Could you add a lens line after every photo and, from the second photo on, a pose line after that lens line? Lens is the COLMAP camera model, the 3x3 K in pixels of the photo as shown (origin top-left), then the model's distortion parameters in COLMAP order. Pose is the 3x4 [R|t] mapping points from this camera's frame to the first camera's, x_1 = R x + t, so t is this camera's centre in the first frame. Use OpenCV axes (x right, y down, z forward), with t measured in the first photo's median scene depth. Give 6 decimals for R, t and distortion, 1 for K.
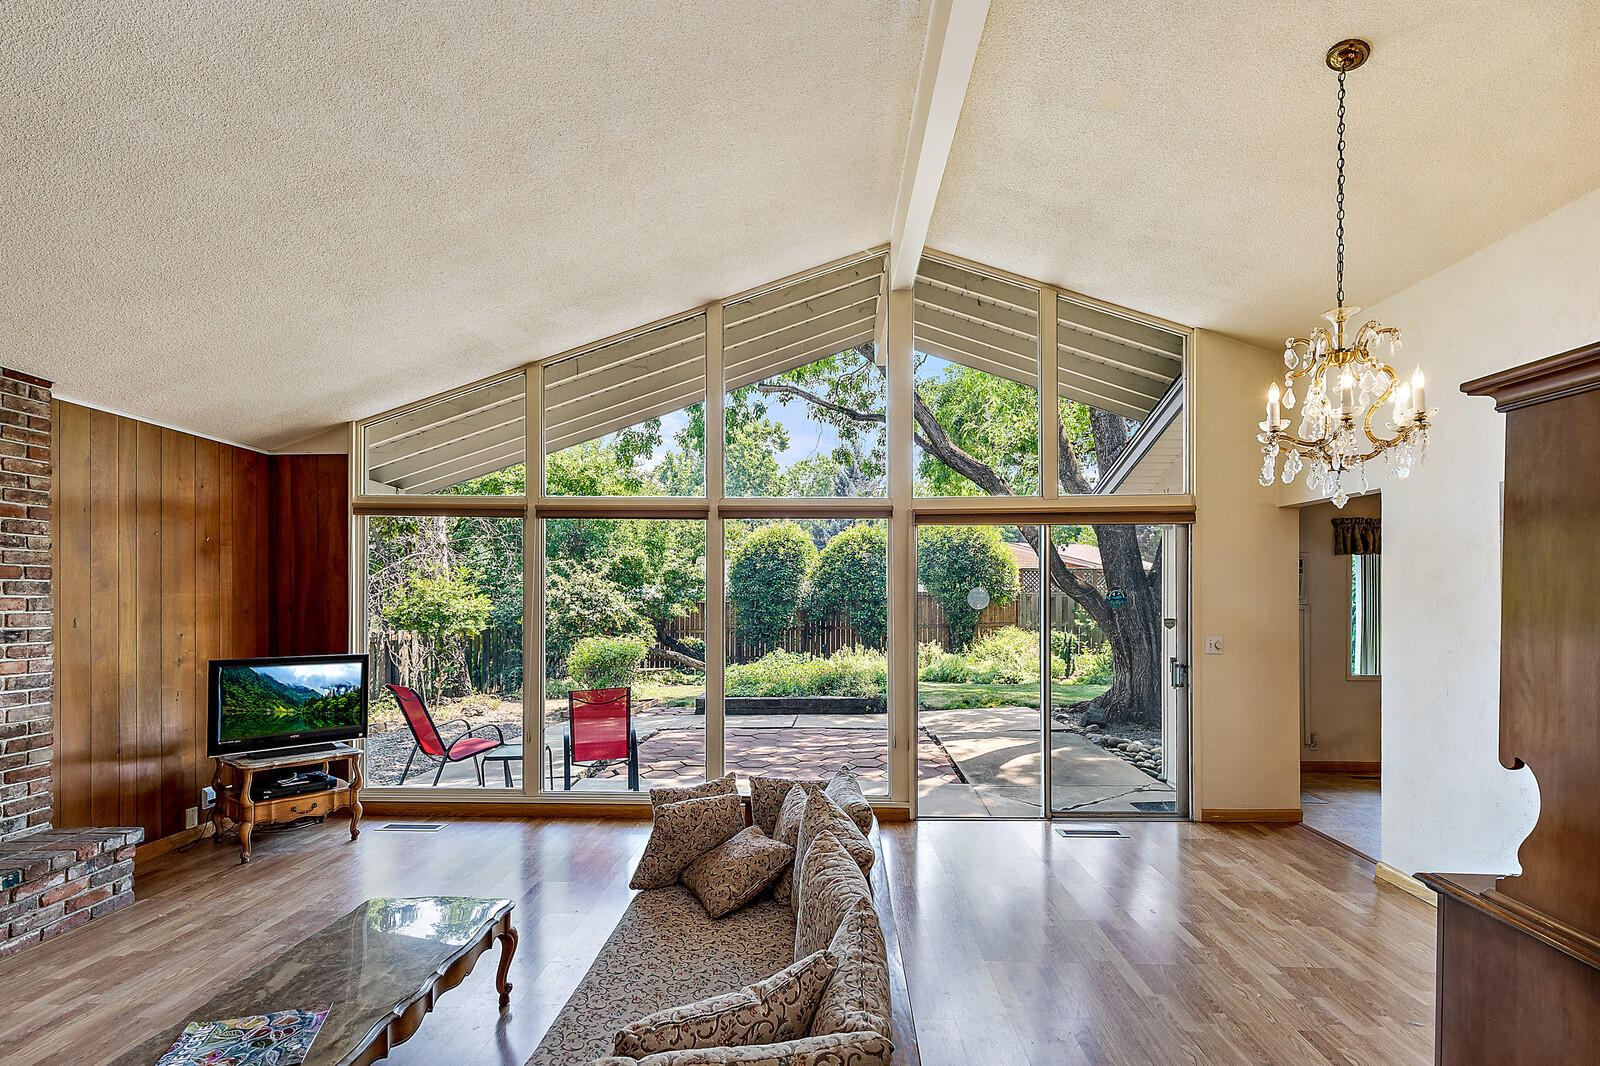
lens RADIAL K [[738.8, 0, 800.7], [0, 738.8, 599.6], [0, 0, 1]] dist [0.000004, -0.000232]
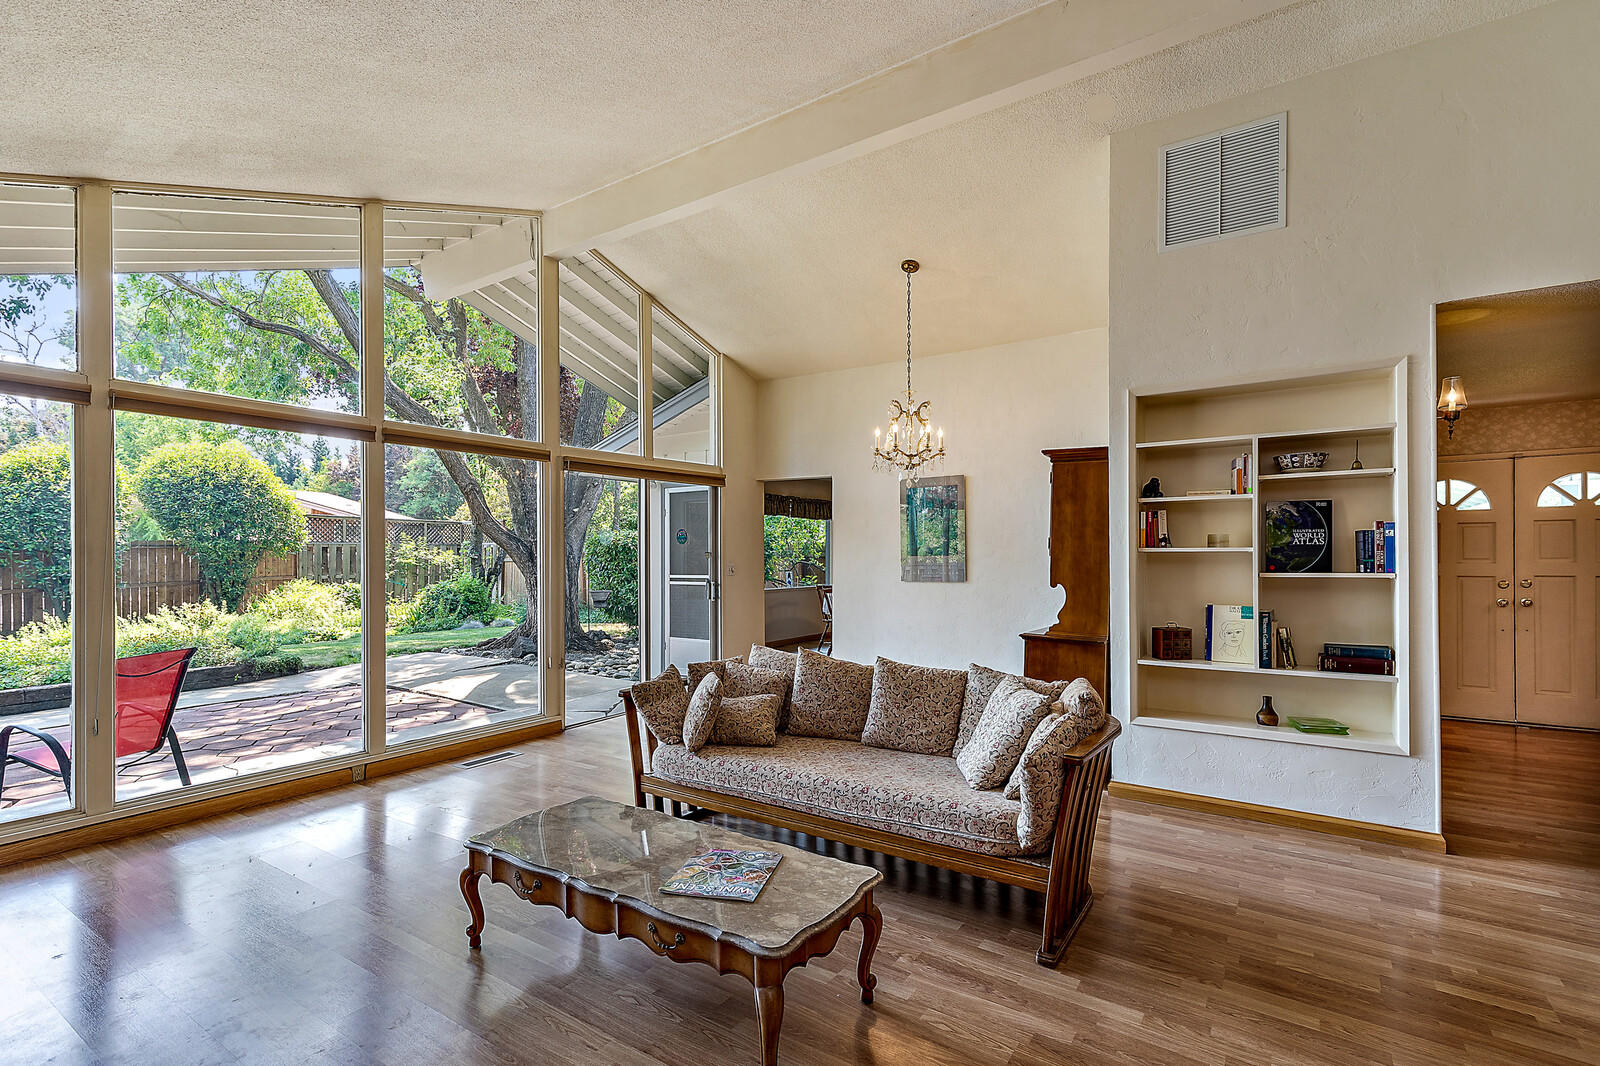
lens RADIAL K [[719.4, 0, 800.8], [0, 719.4, 556.9], [0, 0, 1]] dist [0.001844, 0.000080]
pose [[0.523089, -0.003939, 0.852269, -0.684353], [0.002023, 0.999992, 0.003380, 0.035499], [-0.852276, -0.000044, 0.523093, 0.135475]]
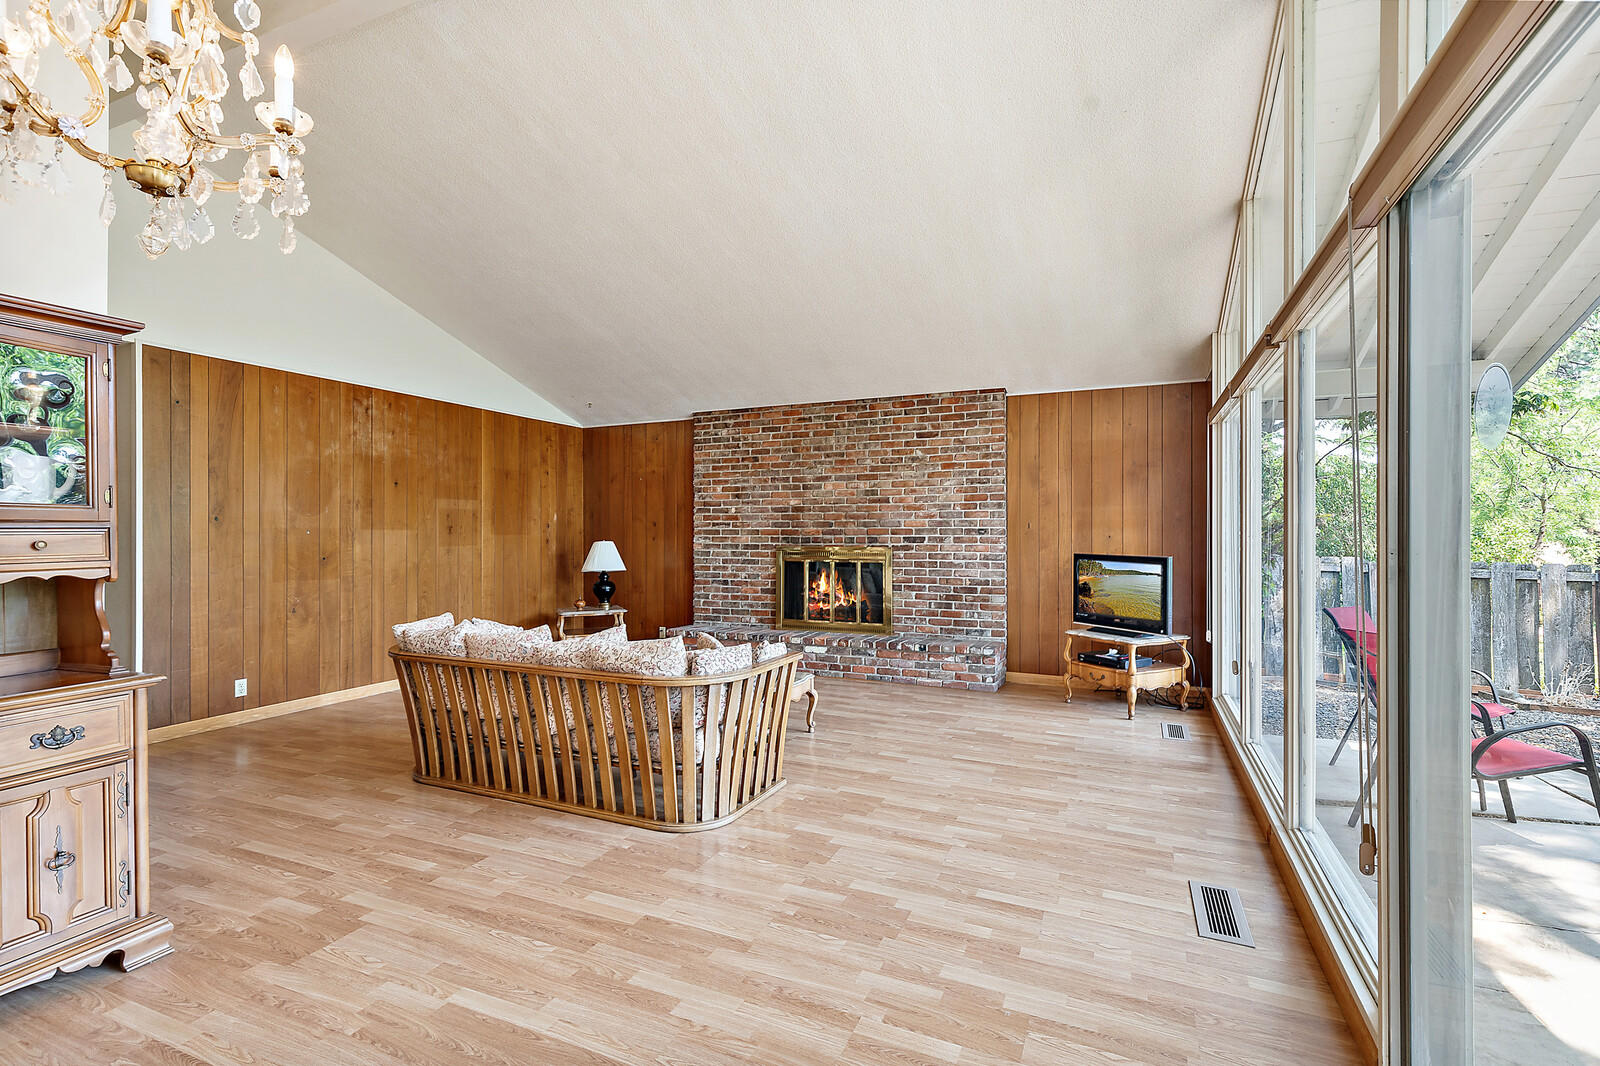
lens RADIAL K [[719.4, 0, 800.0], [0, 719.4, 533.0], [0, 0, 1]] dist [0.000682, -0.000008]
pose [[-0.375555, -0.002465, -0.926797, 0.644504], [-0.000110, 0.999997, -0.002615, 0.046982], [0.926800, -0.000881, -0.375554, 1.016110]]
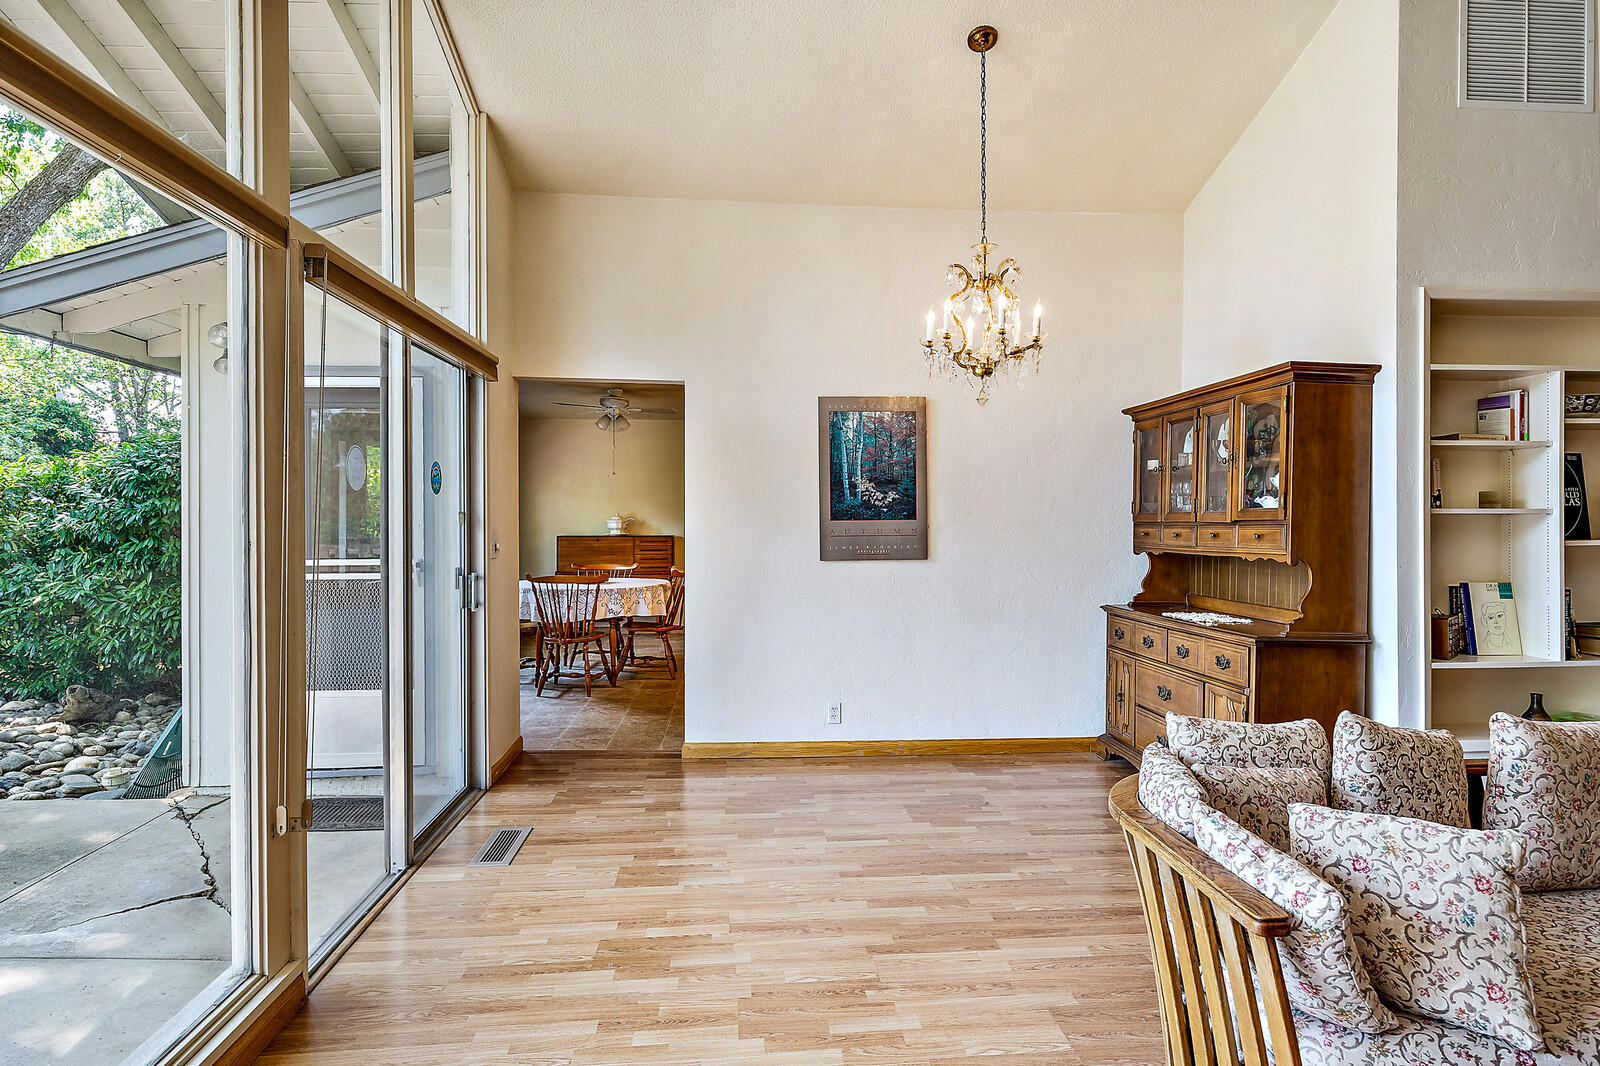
lens RADIAL K [[886.4, 0, 805.3], [0, 886.4, 523.0], [0, 0, 1]] dist [0.000306, 0.000388]
pose [[-0.123079, -0.004274, 0.992388, -0.421664], [0.000888, 0.999990, 0.004417, 0.037386], [-0.992396, 0.001425, -0.123074, 0.910766]]
